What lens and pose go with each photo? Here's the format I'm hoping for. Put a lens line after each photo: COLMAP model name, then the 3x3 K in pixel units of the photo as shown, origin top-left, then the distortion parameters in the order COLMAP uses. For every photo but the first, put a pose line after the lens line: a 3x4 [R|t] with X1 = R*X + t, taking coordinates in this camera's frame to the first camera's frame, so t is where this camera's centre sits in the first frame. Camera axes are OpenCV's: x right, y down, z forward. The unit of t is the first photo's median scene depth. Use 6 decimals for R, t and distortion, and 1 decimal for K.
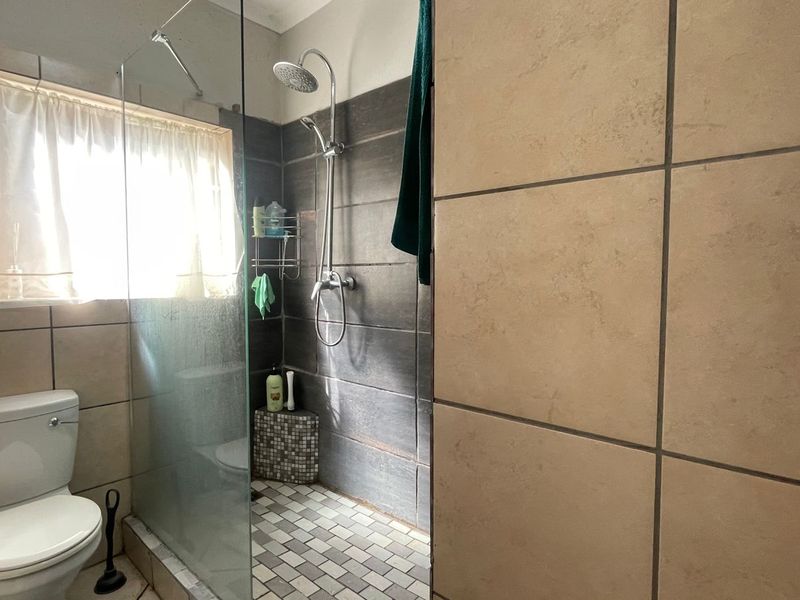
lens RADIAL K [[431.1, 0, 401.9], [0, 431.1, 298.8], [0, 0, 1]] dist [0.006710, -0.004338]
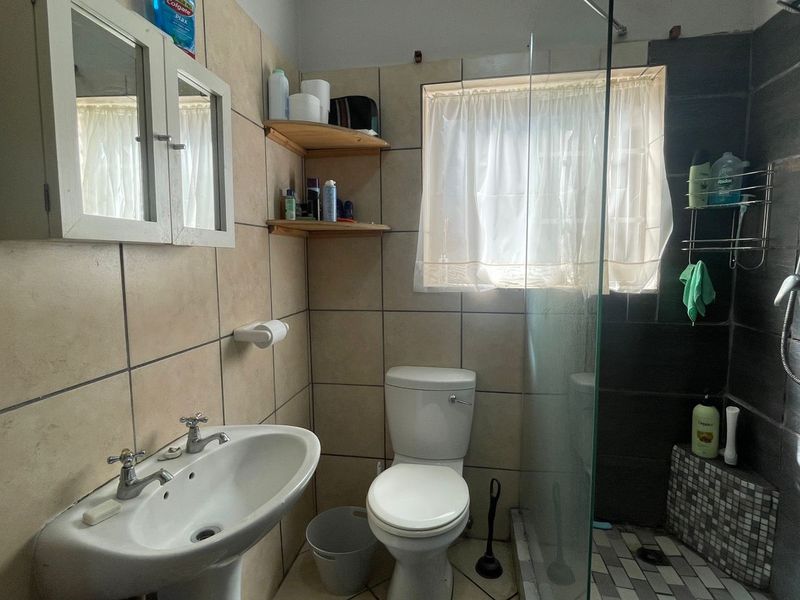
lens RADIAL K [[431.1, 0, 399.7], [0, 431.1, 301.3], [0, 0, 1]] dist [0.006710, -0.004338]
pose [[0.534730, 0.076017, -0.841597, 0.015758], [-0.039367, 0.997105, 0.065050, -0.018443], [0.844105, -0.001653, 0.536175, 0.210407]]
